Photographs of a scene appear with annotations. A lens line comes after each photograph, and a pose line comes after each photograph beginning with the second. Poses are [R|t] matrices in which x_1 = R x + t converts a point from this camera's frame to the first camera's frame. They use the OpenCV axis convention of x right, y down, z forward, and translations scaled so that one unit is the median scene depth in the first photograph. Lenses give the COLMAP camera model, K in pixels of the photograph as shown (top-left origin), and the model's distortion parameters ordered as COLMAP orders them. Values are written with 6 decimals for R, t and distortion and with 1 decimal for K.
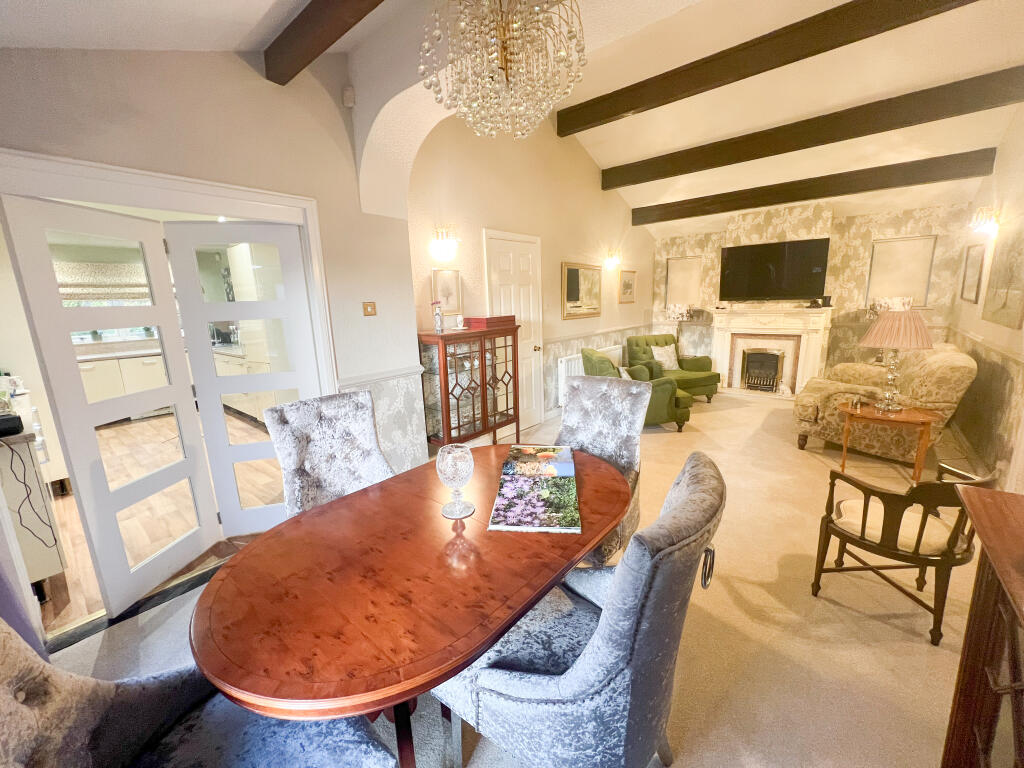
lens RADIAL K [[410.3, 0, 512.0], [0, 410.3, 384.0], [0, 0, 1]] dist [-0.000122, -0.000100]
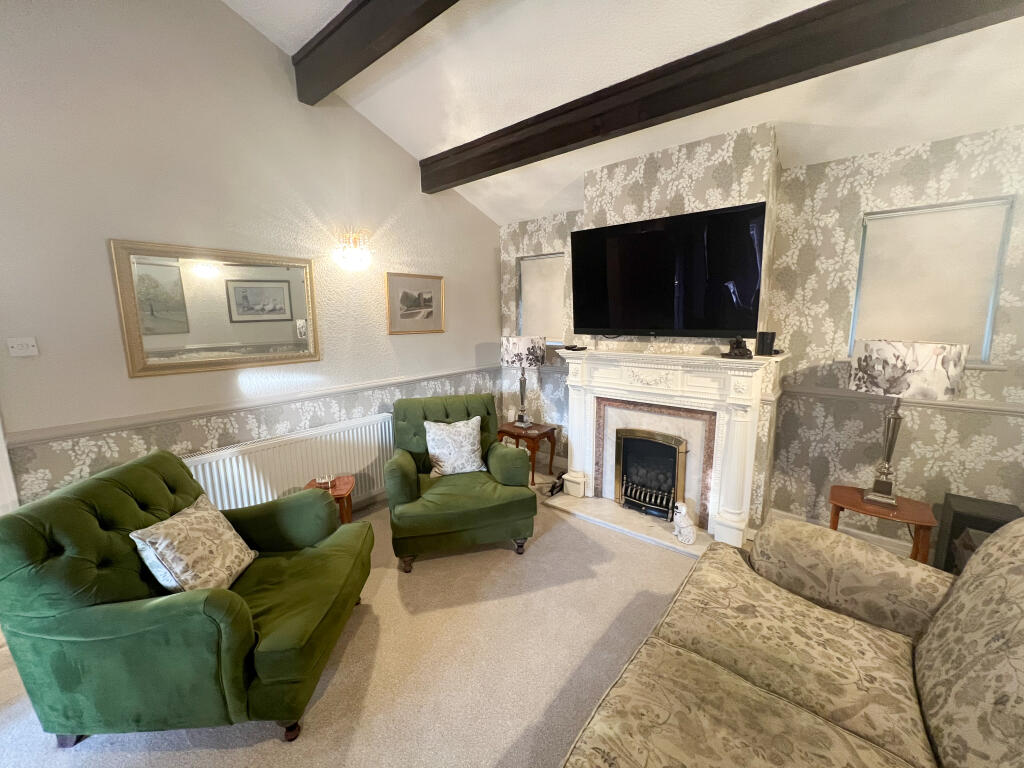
lens RADIAL K [[410.3, 0, 512.0], [0, 410.3, 384.0], [0, 0, 1]] dist [-0.000122, -0.000100]
pose [[0.999755, 0.020294, 0.008792, 0.462027], [-0.019940, 0.999055, -0.038627, -0.127863], [-0.009568, 0.038442, 0.999215, 0.524702]]
